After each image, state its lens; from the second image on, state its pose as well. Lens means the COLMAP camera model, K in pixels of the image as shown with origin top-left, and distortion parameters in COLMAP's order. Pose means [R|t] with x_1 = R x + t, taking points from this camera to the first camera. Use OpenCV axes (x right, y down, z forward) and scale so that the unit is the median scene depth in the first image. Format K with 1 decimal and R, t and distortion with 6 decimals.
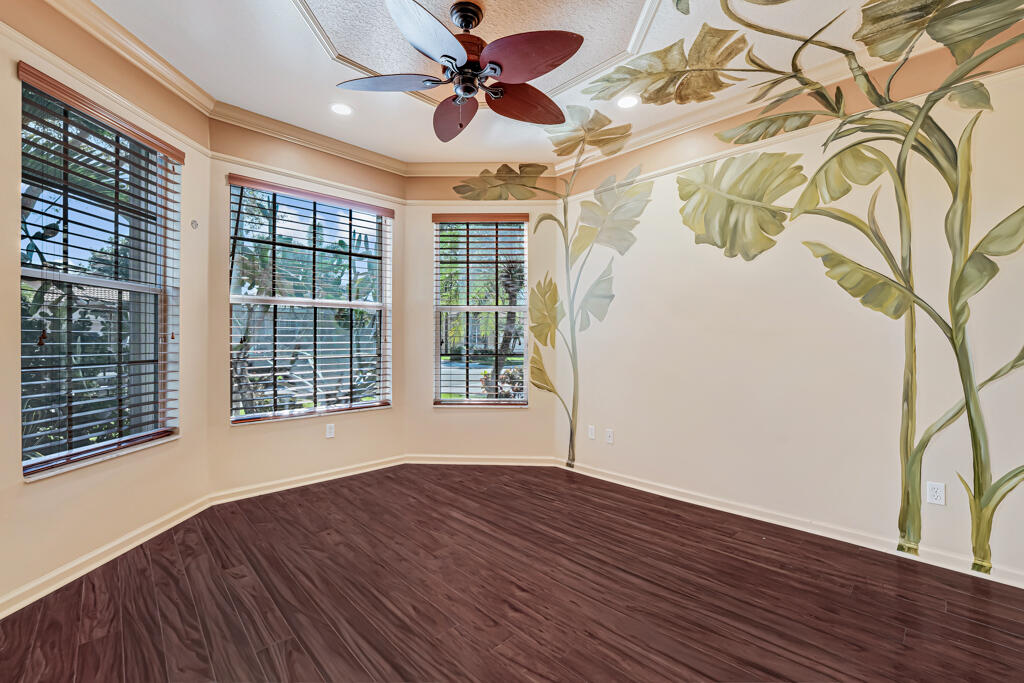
lens RADIAL K [[451.2, 0, 512.0], [0, 451.2, 341.5], [0, 0, 1]] dist [-0.001839, -0.000135]
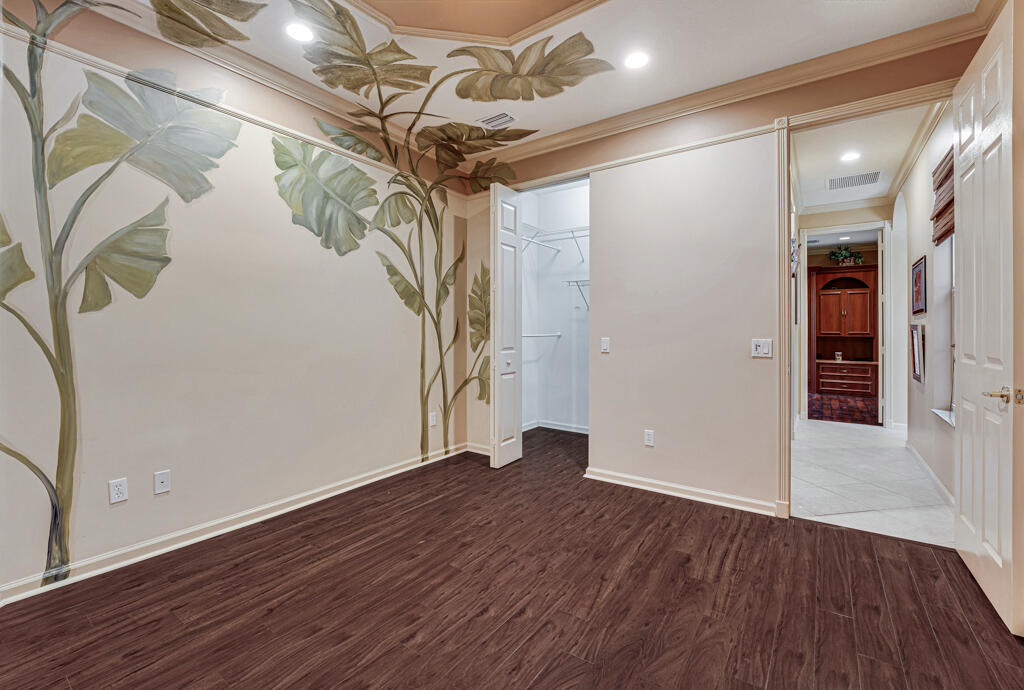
lens RADIAL K [[447.7, 0, 513.9], [0, 447.7, 330.5], [0, 0, 1]] dist [-0.000818, -0.000262]
pose [[-0.182789, -0.000834, 0.983152, -0.675733], [0.002133, 0.999997, 0.001245, -0.000407], [-0.983150, 0.002325, -0.182787, 0.877481]]
